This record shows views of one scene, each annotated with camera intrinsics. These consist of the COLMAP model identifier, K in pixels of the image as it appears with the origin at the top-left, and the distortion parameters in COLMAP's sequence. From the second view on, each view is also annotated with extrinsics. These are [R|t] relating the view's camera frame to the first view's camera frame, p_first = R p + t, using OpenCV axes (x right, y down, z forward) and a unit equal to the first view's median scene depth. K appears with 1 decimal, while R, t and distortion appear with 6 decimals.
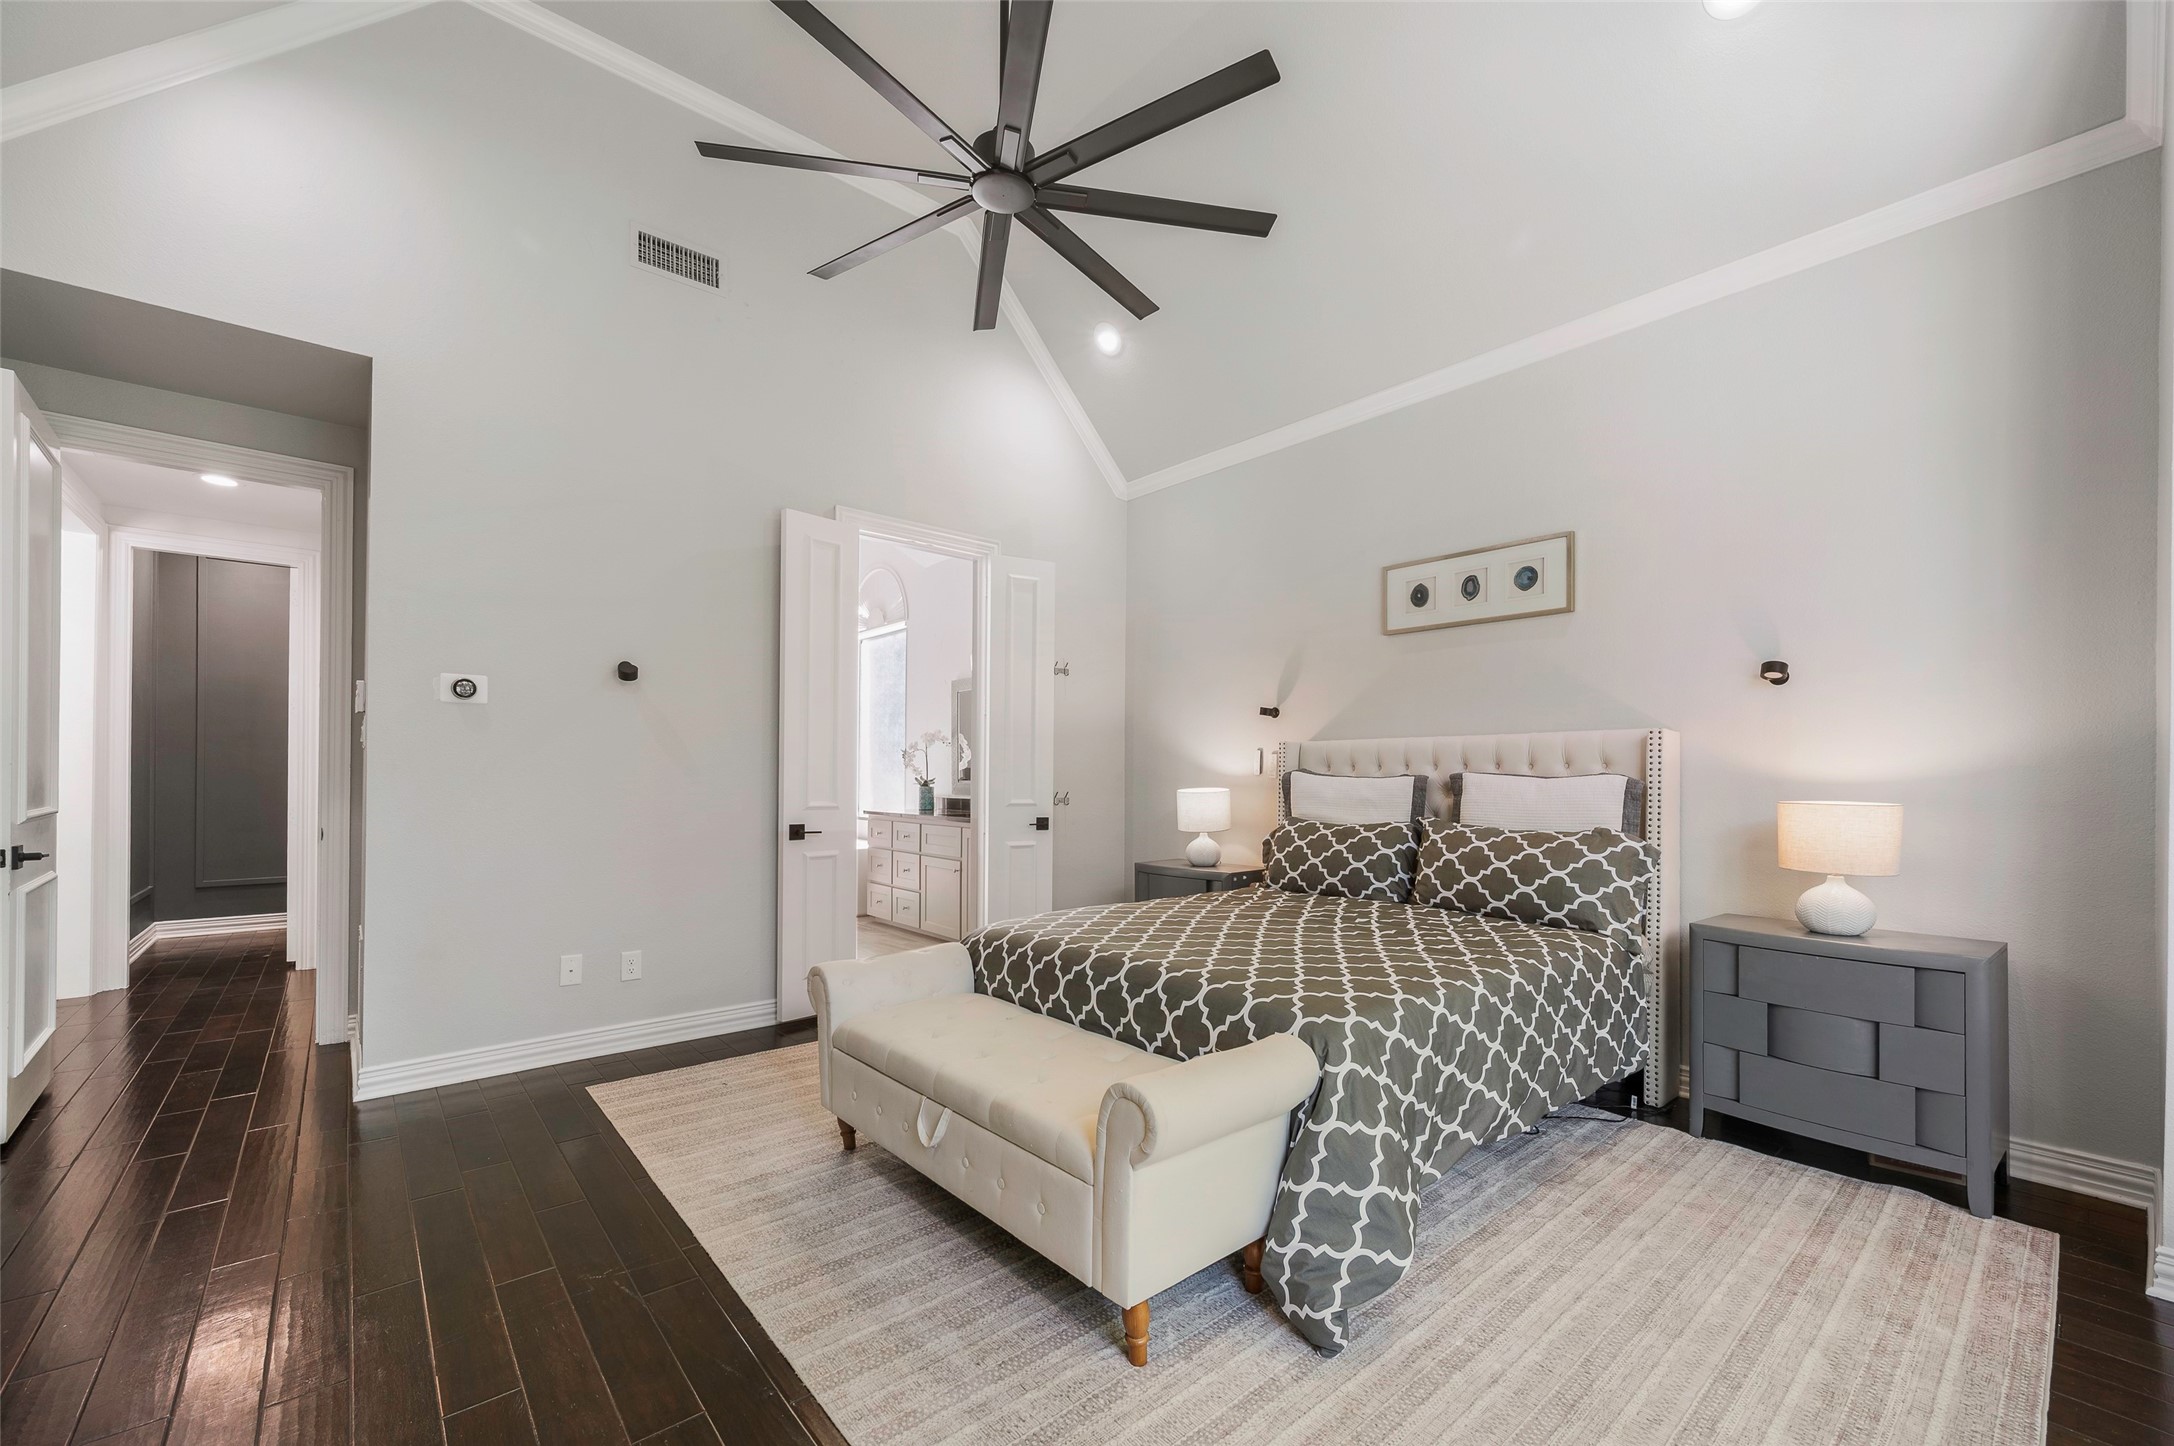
lens RADIAL K [[870.5, 0, 1084.9], [0, 870.5, 731.2], [0, 0, 1]] dist [0.000407, -0.000157]
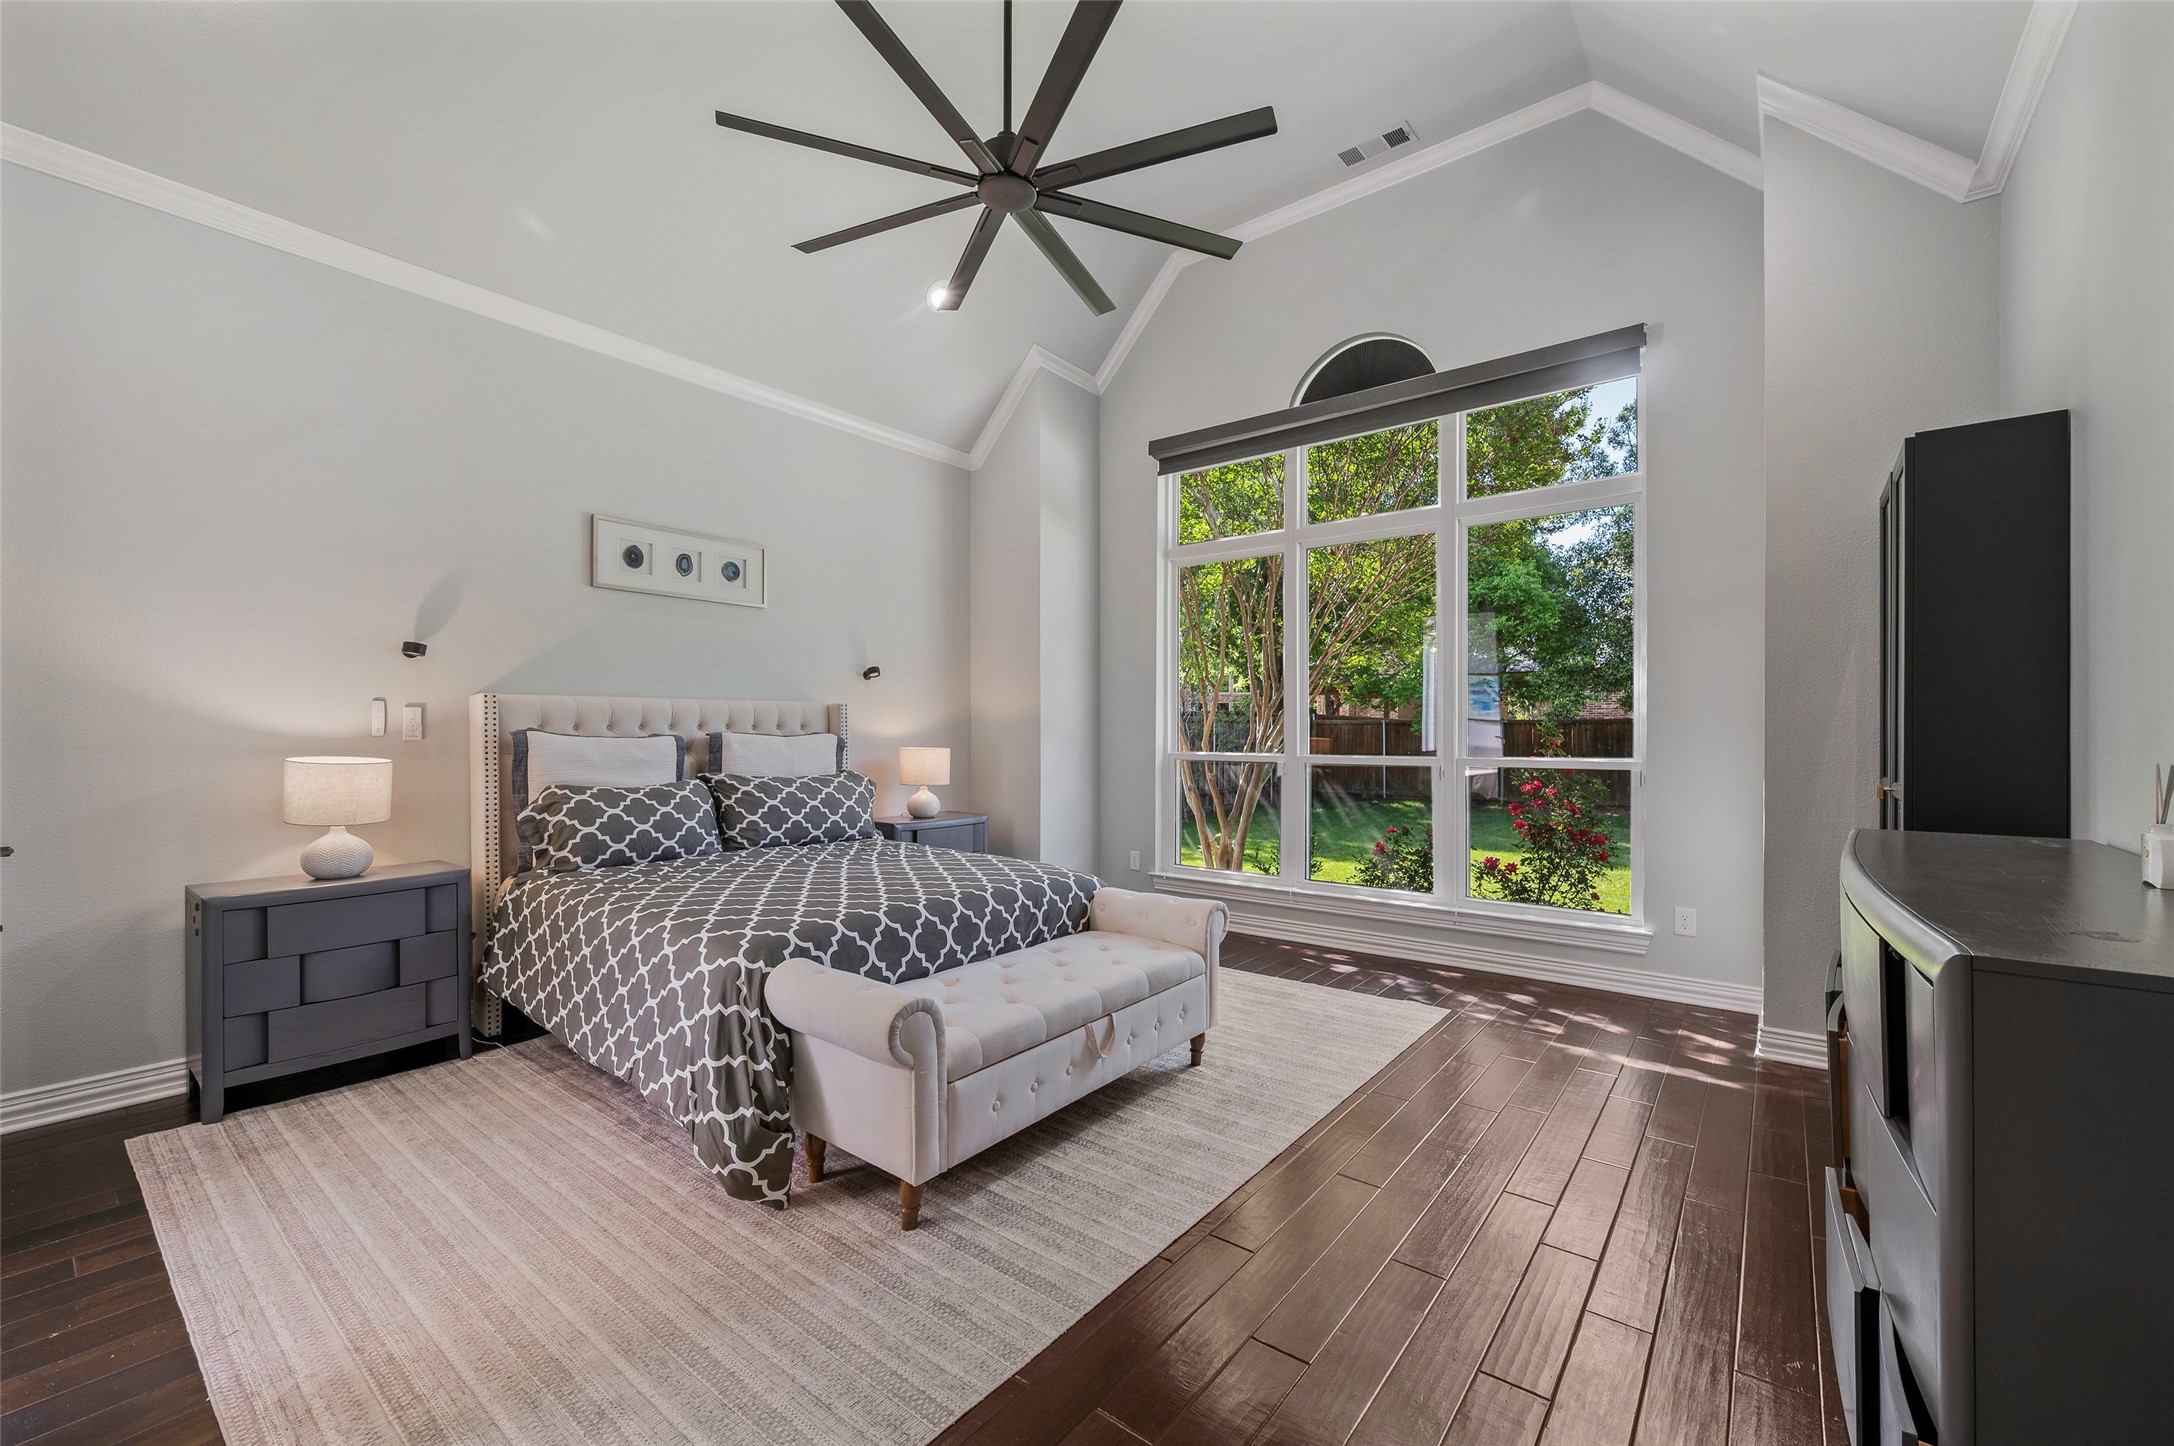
lens RADIAL K [[870.5, 0, 1084.9], [0, 870.5, 731.2], [0, 0, 1]] dist [0.000407, -0.000157]
pose [[-0.193640, -0.001919, 0.981071, -0.744821], [-0.053550, 0.998528, -0.008616, 0.028111], [-0.979610, -0.054205, -0.193458, 0.715968]]
